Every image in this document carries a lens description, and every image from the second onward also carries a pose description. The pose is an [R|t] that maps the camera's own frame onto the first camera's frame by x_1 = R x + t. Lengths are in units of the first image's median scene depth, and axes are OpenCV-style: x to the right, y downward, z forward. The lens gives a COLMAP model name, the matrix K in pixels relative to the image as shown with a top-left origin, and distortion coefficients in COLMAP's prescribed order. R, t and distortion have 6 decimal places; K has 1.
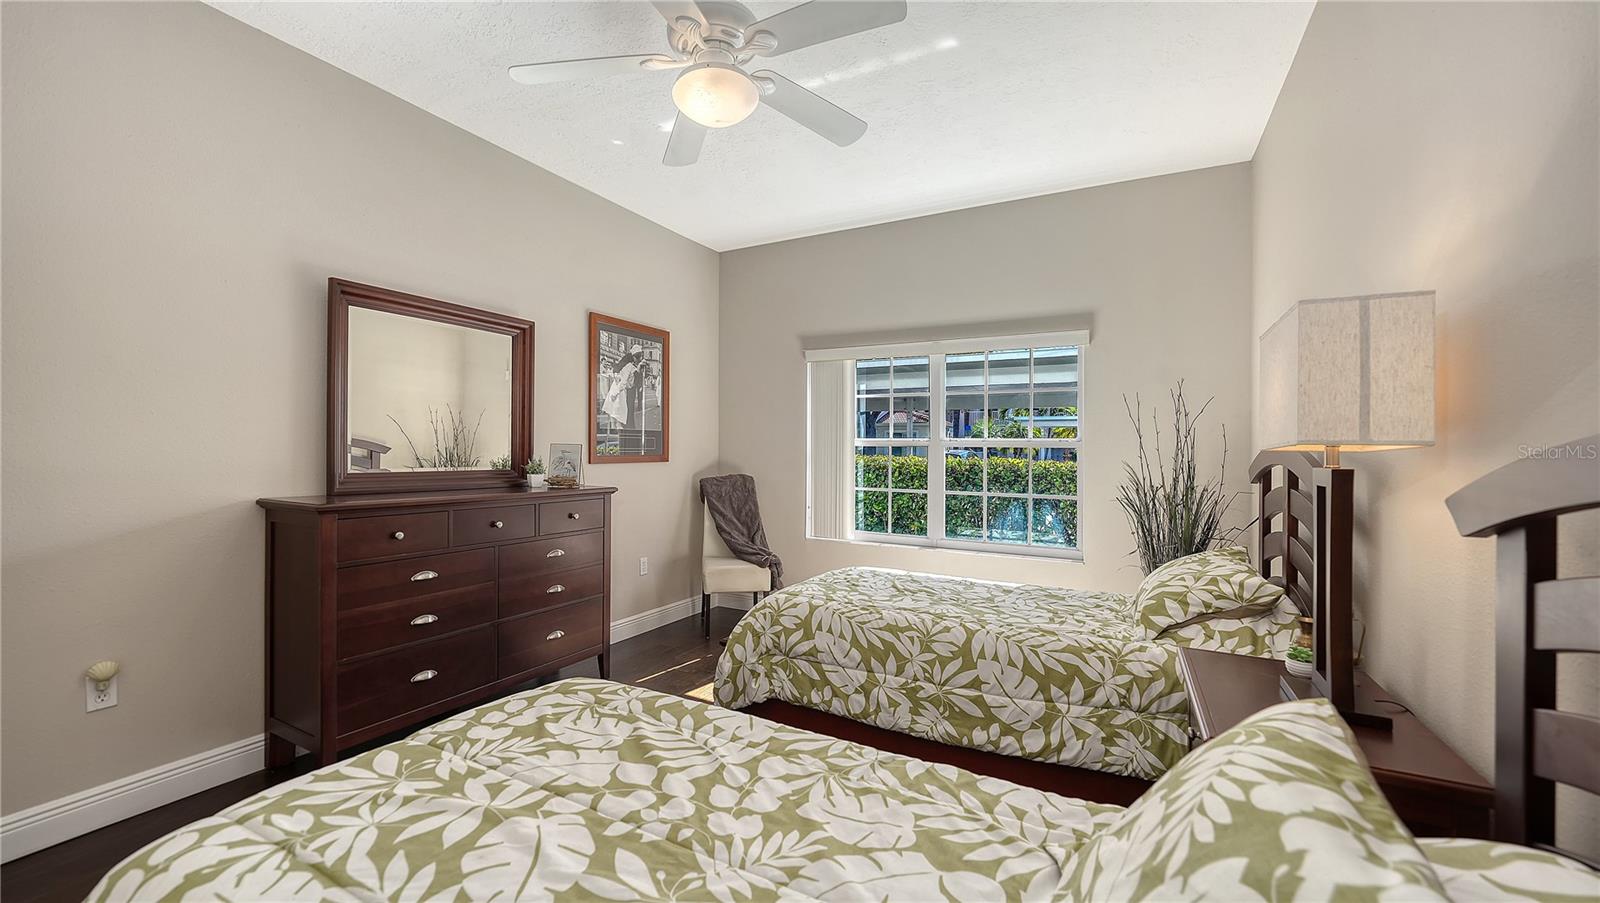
lens RADIAL K [[609.0, 0, 796.0], [0, 609.0, 456.7], [0, 0, 1]] dist [-0.007656, 0.000008]
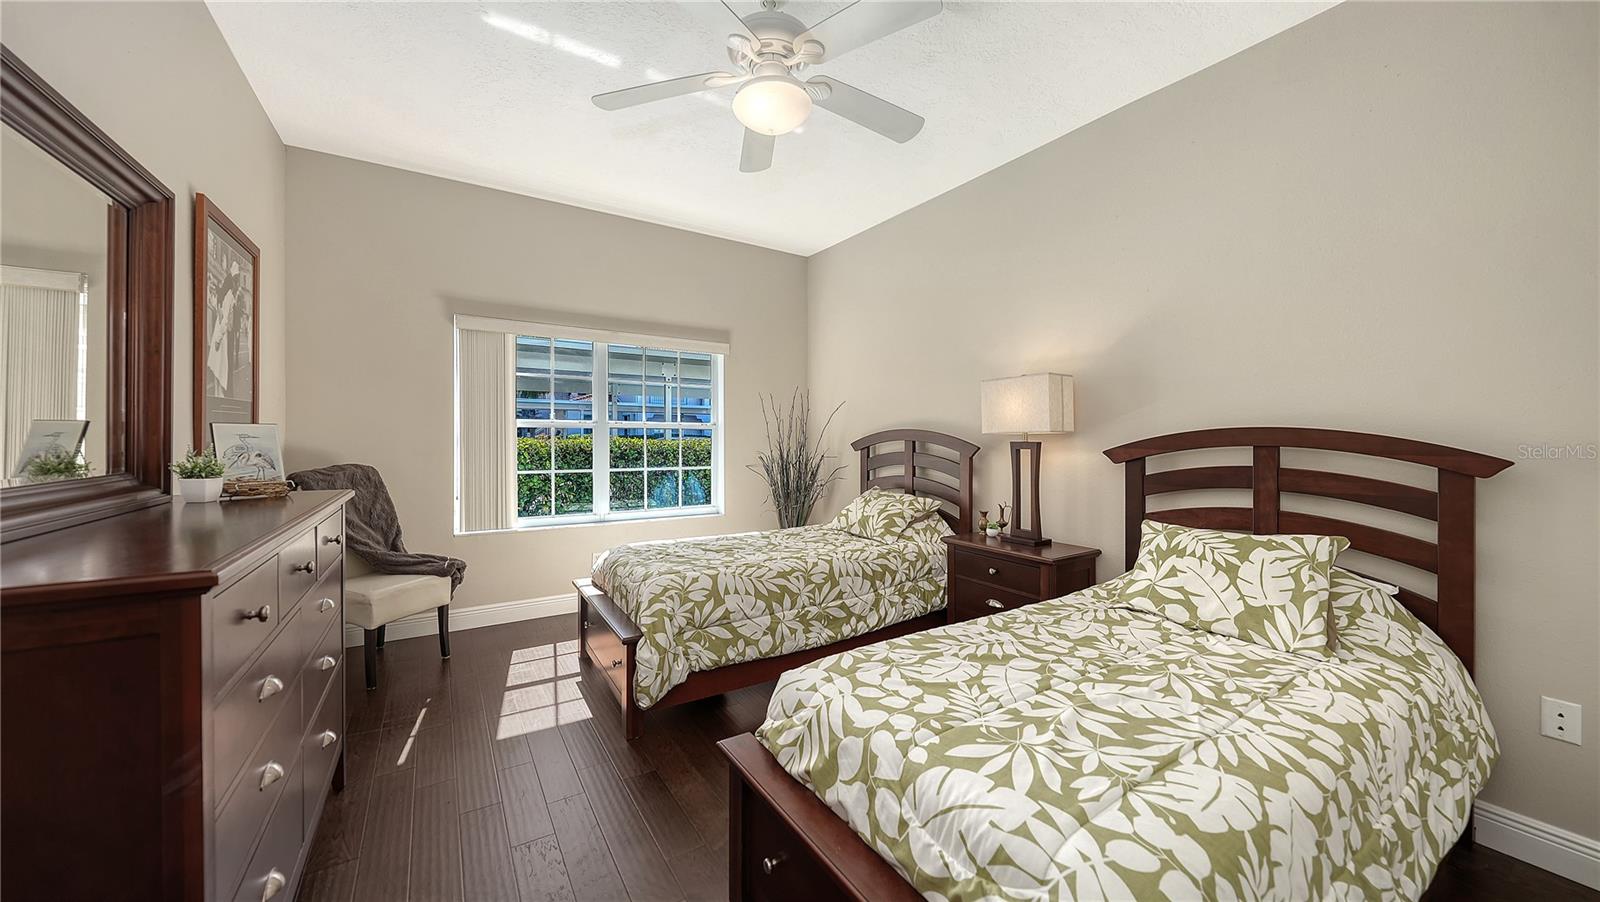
lens RADIAL K [[557.1, 0, 782.5], [0, 557.1, 437.7], [0, 0, 1]] dist [0.001189, -0.000011]
pose [[0.499725, -0.012913, 0.866088, -0.880767], [0.006982, 0.999916, 0.010880, -0.015525], [-0.866156, 0.000610, 0.499774, 0.439732]]
